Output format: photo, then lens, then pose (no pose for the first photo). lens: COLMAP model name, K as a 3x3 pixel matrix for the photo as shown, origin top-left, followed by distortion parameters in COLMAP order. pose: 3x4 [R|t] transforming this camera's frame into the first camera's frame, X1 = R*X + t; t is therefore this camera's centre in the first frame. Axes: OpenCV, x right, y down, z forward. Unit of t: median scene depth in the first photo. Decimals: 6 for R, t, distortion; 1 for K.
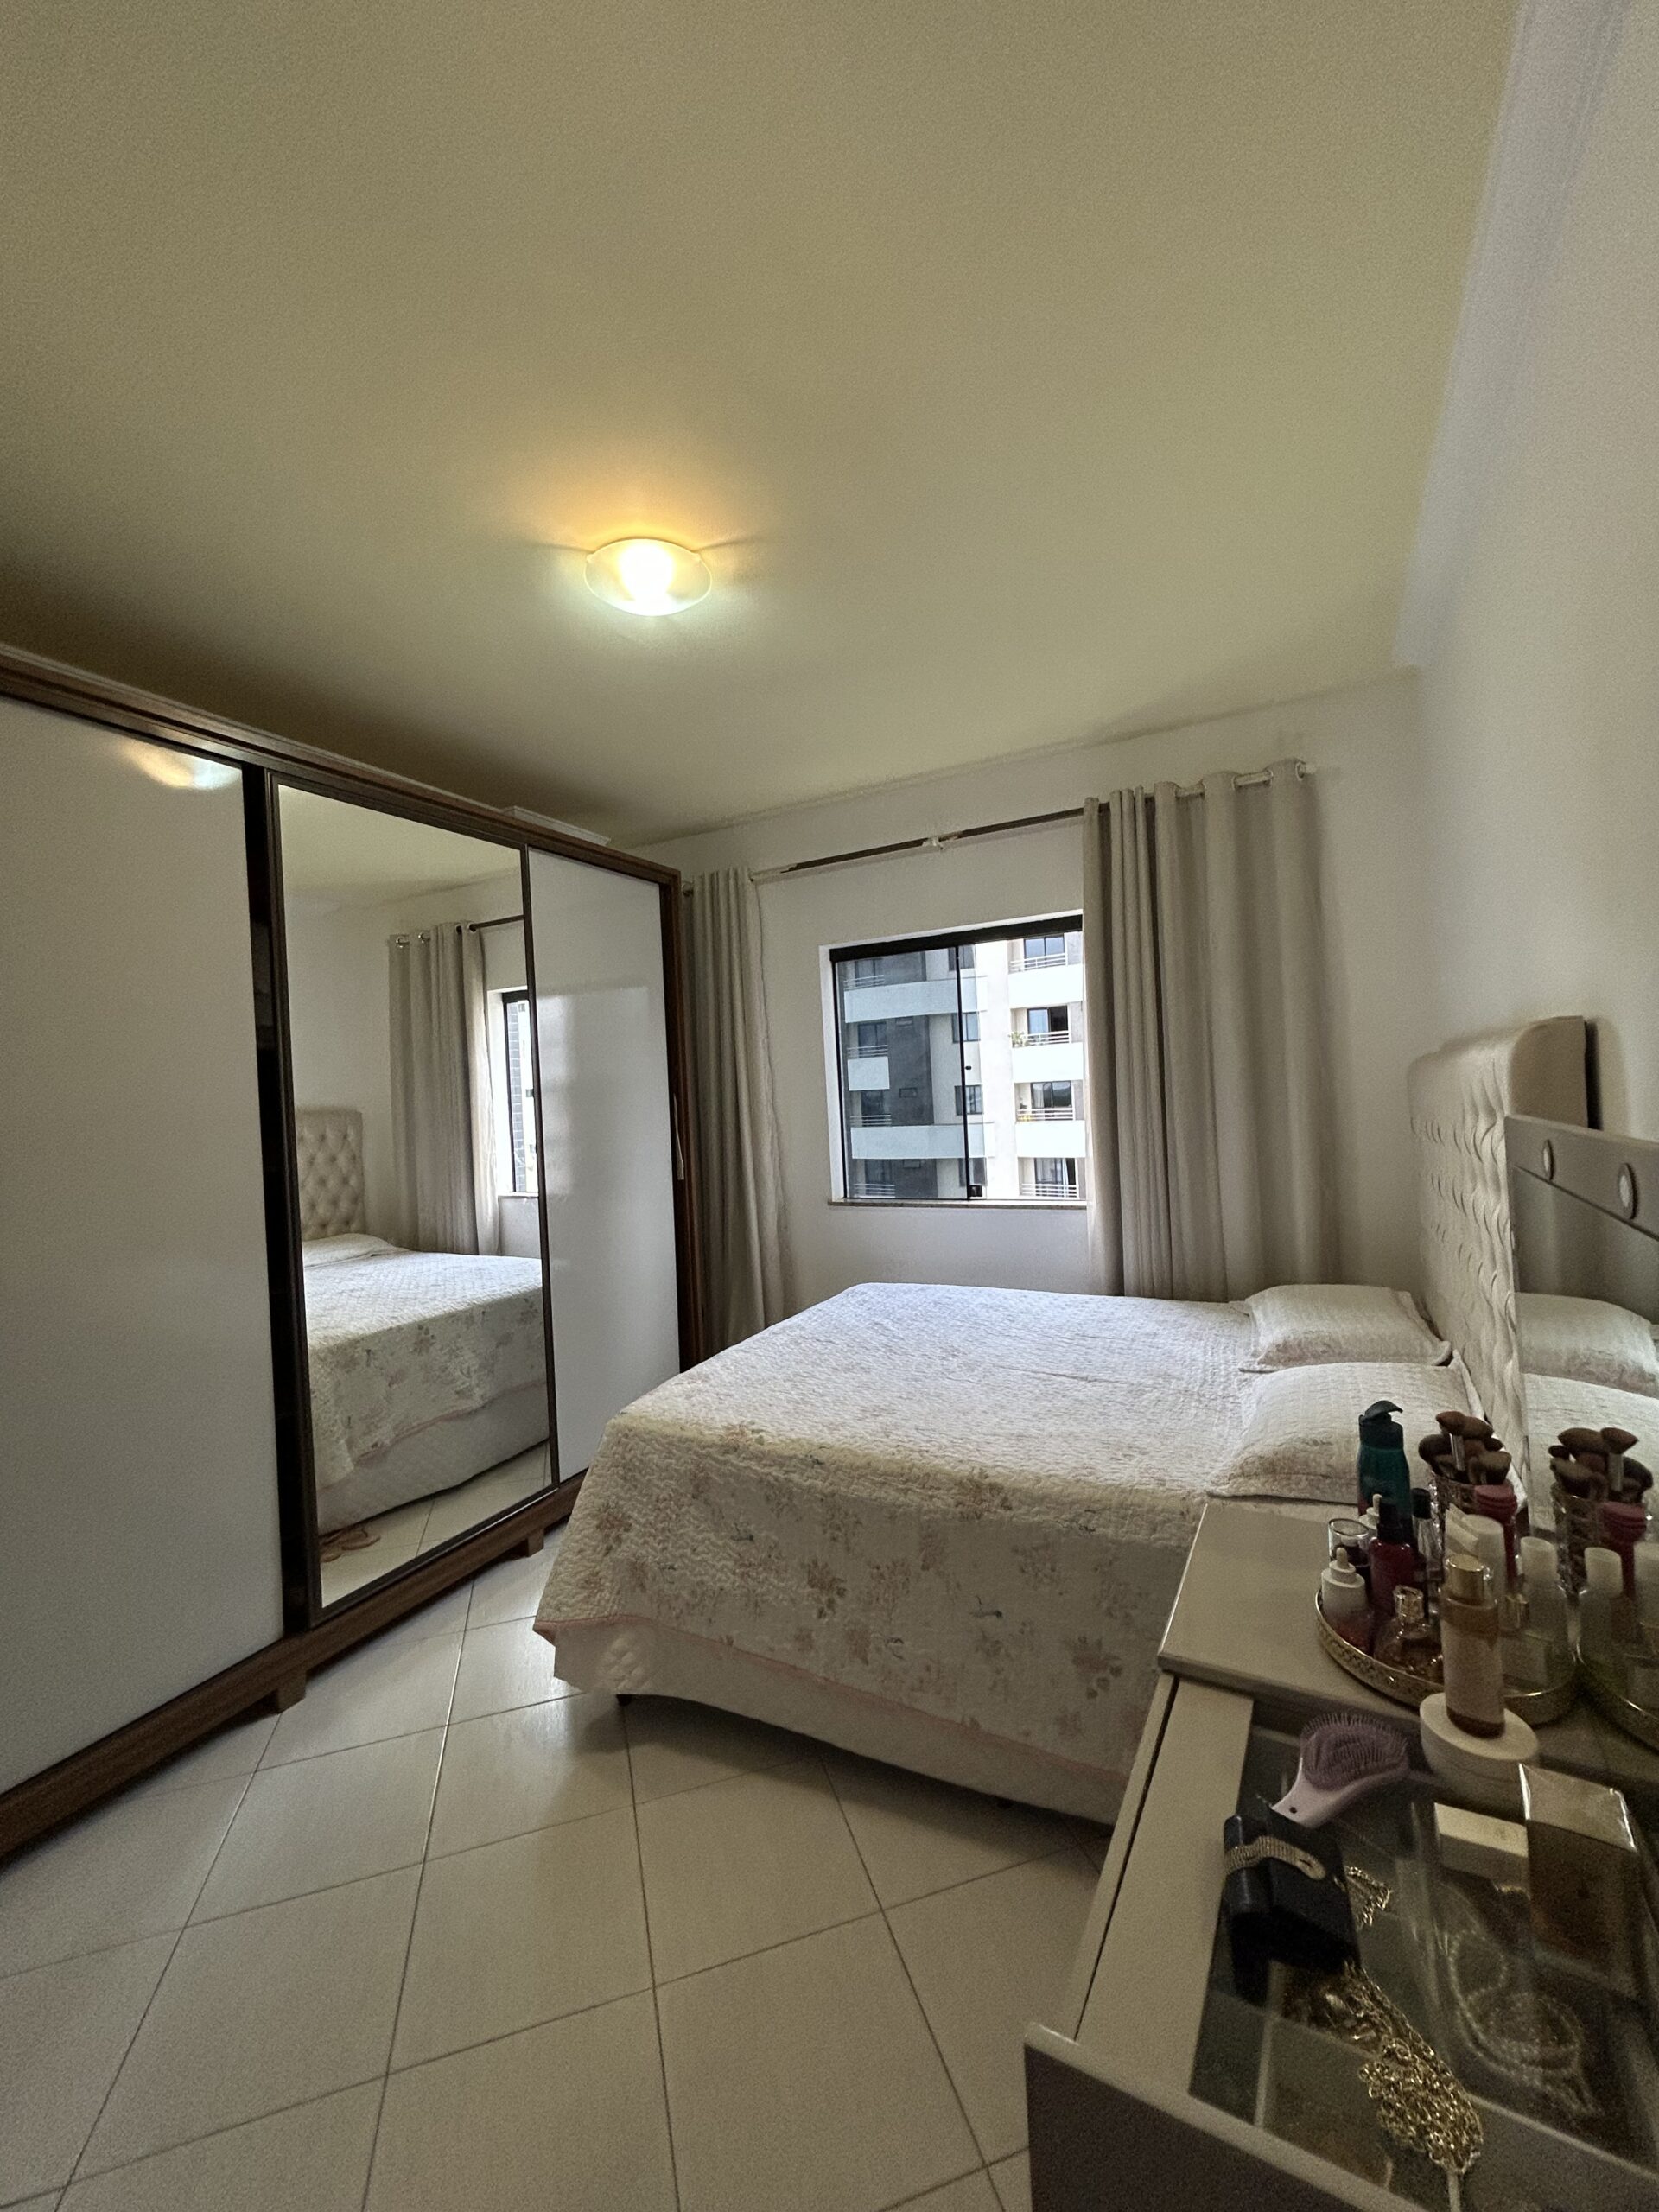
lens RADIAL K [[897.3, 0, 828.6], [0, 897.3, 1104.3], [0, 0, 1]] dist [0.010740, -0.000558]
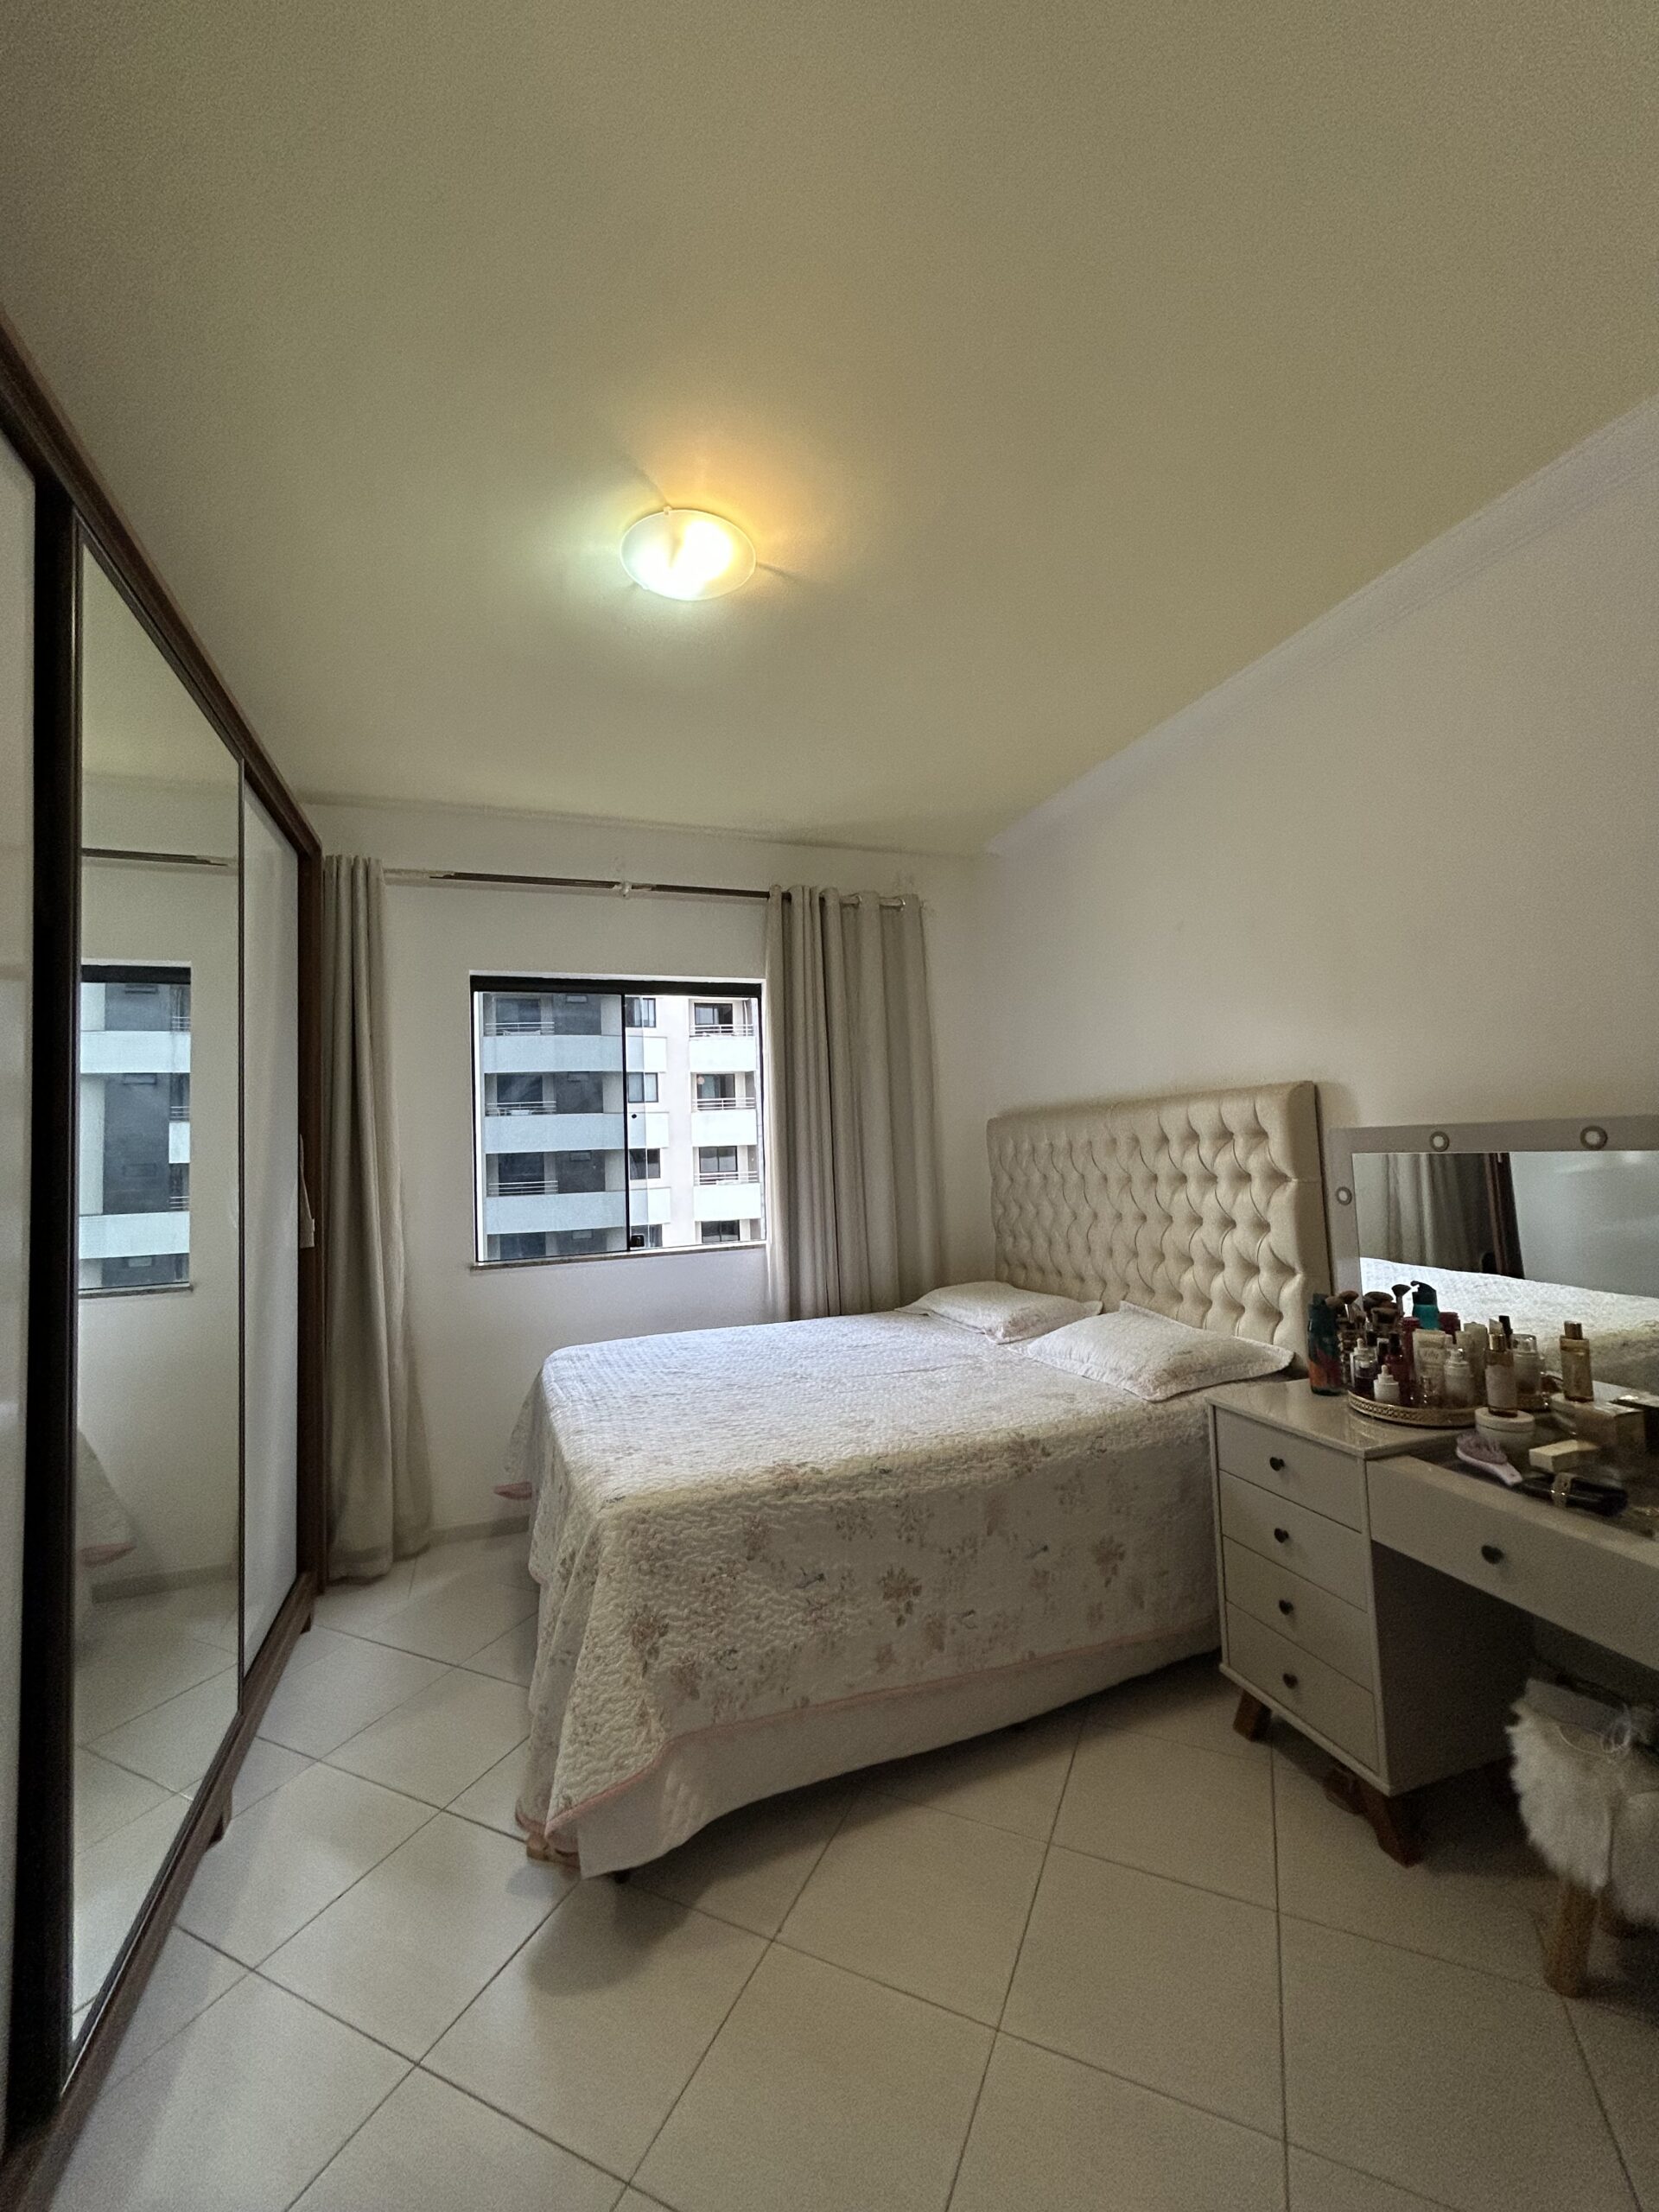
lens RADIAL K [[897.3, 0, 825.7], [0, 897.3, 1100.4], [0, 0, 1]] dist [0.010740, -0.000558]
pose [[0.673324, 0.060345, 0.736881, -0.783696], [0.011907, 0.995649, -0.092416, 0.066509], [-0.739252, 0.071000, 0.669676, 0.311959]]
